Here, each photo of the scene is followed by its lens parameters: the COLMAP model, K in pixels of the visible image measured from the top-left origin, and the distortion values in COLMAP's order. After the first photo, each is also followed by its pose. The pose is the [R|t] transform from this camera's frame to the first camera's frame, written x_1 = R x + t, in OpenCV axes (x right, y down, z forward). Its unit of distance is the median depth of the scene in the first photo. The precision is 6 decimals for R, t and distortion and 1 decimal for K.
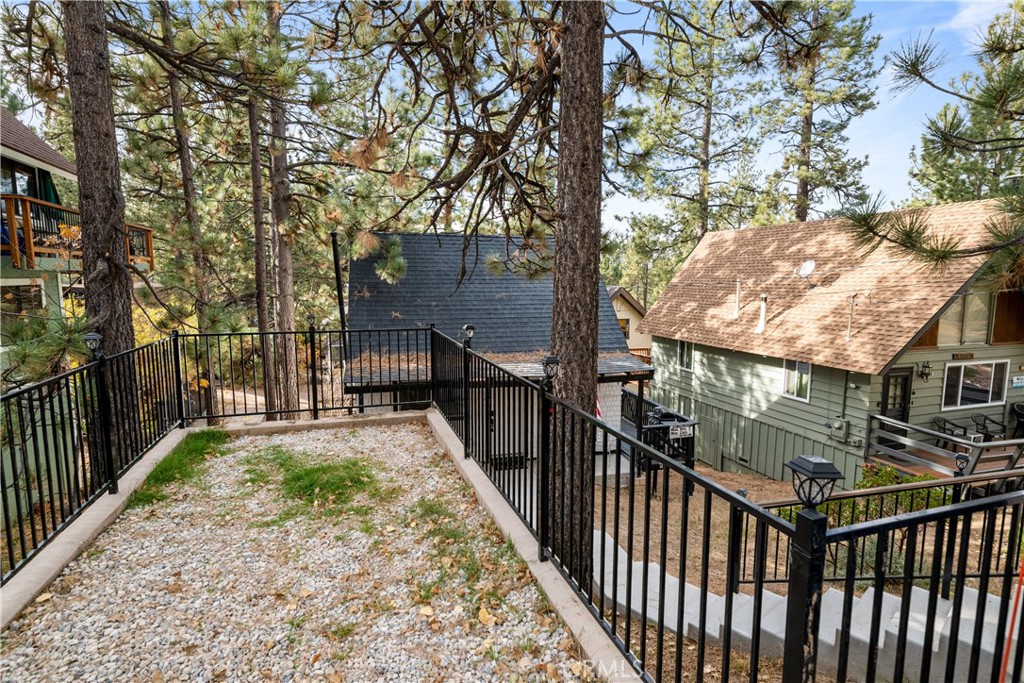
lens RADIAL K [[553.8, 0, 510.8], [0, 553.8, 343.4], [0, 0, 1]] dist [-0.002412, -0.000005]
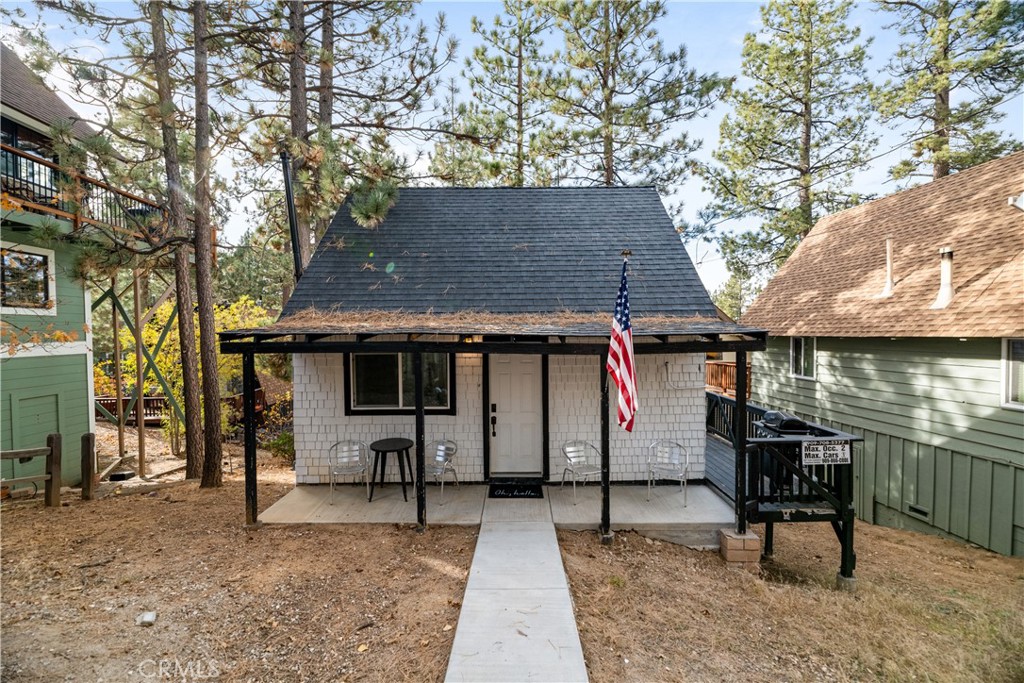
lens RADIAL K [[411.8, 0, 512.4], [0, 411.8, 348.4], [0, 0, 1]] dist [-0.004731, -0.002587]
pose [[0.964873, -0.003859, -0.262690, 0.088671], [-0.022294, 0.995083, -0.096505, 0.077436], [0.261771, 0.098971, 0.960042, 0.395293]]
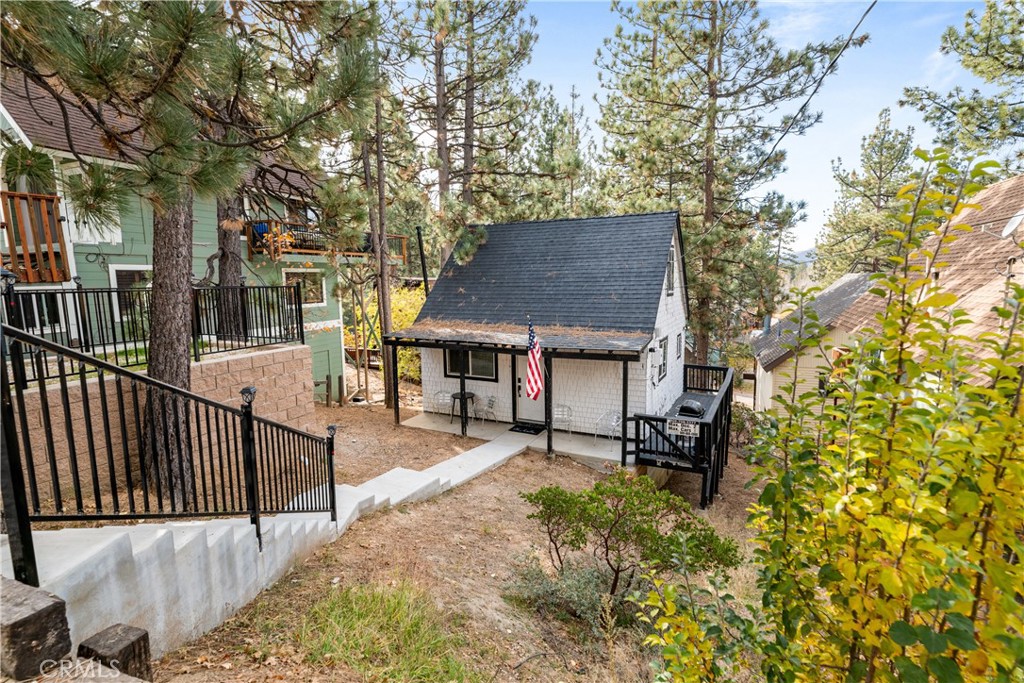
lens RADIAL K [[494.1, 0, 516.0], [0, 494.1, 341.9], [0, 0, 1]] dist [-0.038074, 0.000109]
pose [[0.742336, 0.071542, -0.666198, 0.459202], [-0.071989, 0.997044, 0.026854, 0.018510], [0.666149, 0.028025, 0.745292, 0.195875]]
